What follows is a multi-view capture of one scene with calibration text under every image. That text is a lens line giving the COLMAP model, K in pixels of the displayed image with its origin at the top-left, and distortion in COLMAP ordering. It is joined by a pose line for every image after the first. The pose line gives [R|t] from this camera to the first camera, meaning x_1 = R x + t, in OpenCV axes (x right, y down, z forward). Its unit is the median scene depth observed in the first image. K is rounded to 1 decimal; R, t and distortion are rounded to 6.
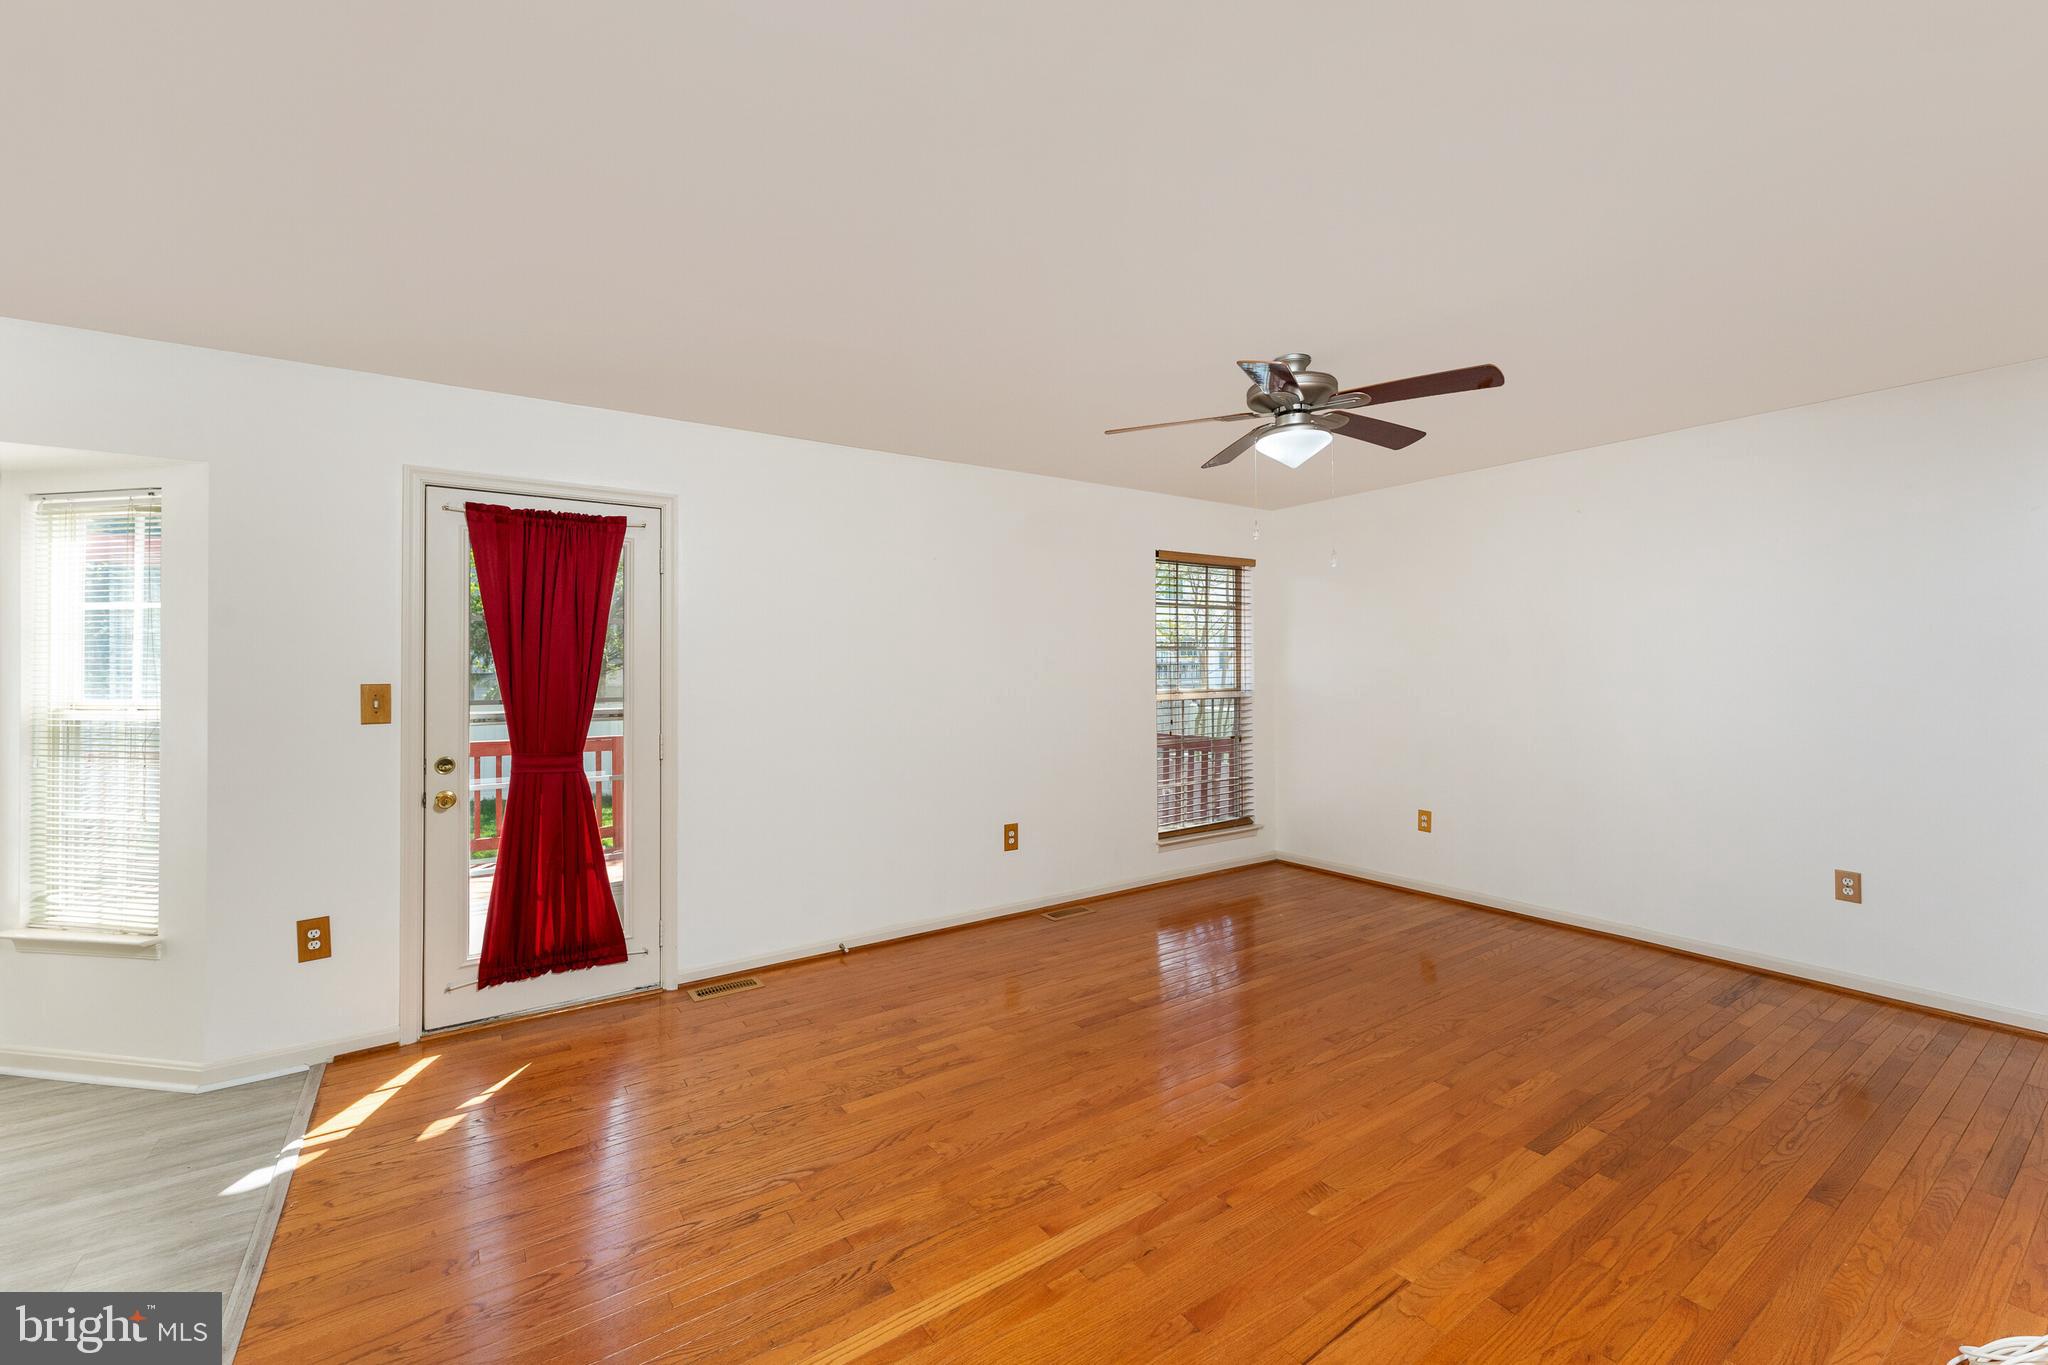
lens RADIAL K [[829.0, 0, 1035.0], [0, 829.0, 661.2], [0, 0, 1]] dist [0.003277, -0.000028]
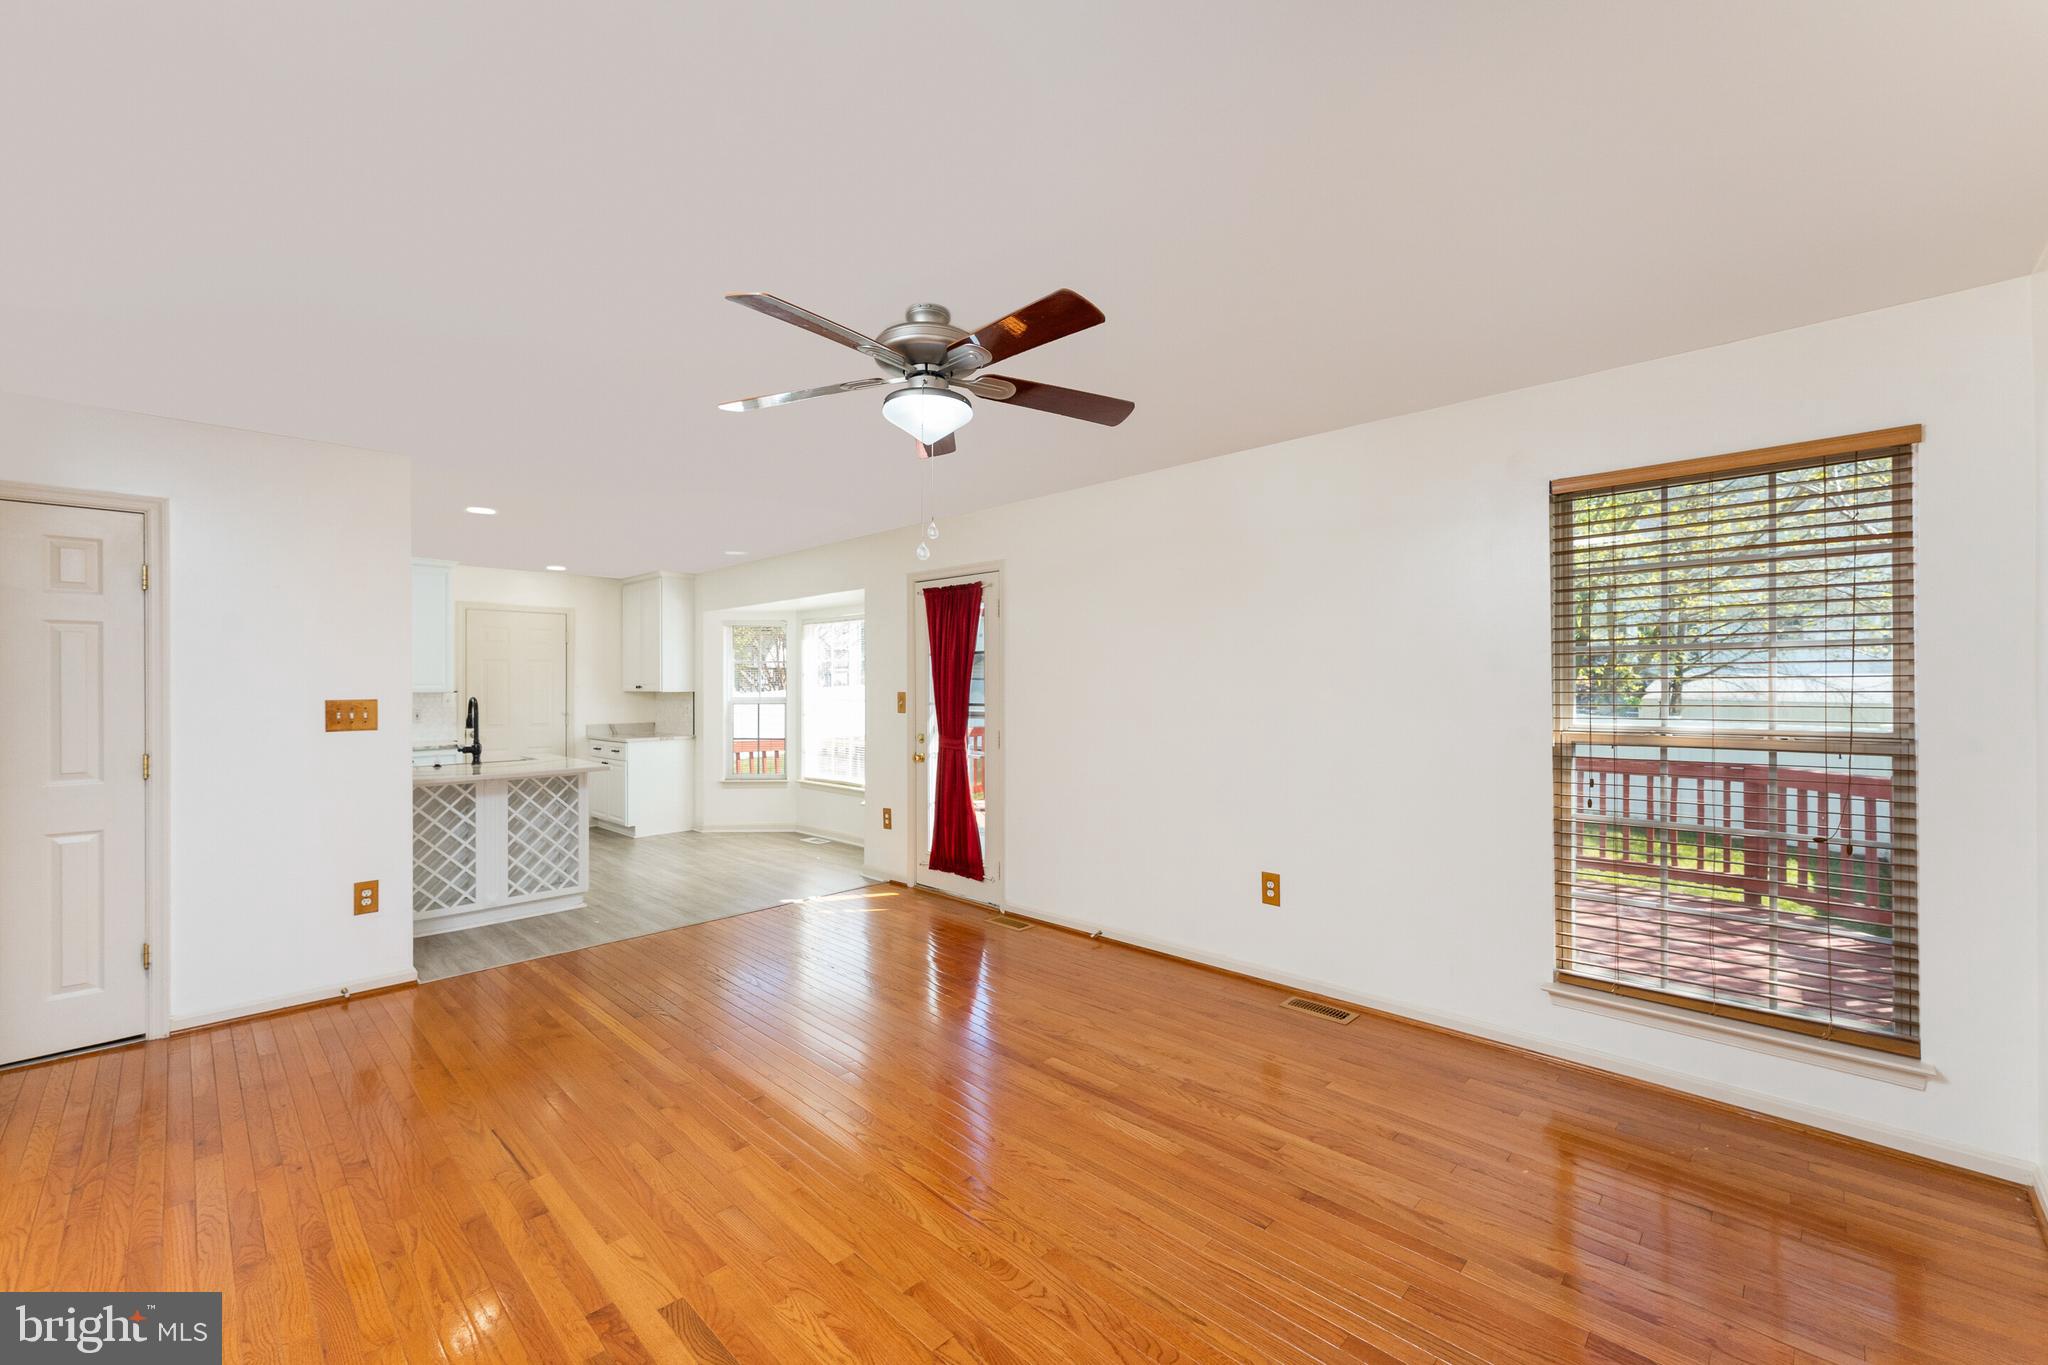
lens RADIAL K [[829.0, 0, 1035.5], [0, 829.0, 684.4], [0, 0, 1]] dist [0.003277, -0.000028]
pose [[0.196941, 0.006040, -0.980397, 0.982134], [0.009929, 0.999917, 0.008155, -0.001619], [0.980365, -0.011341, 0.196865, 0.812227]]
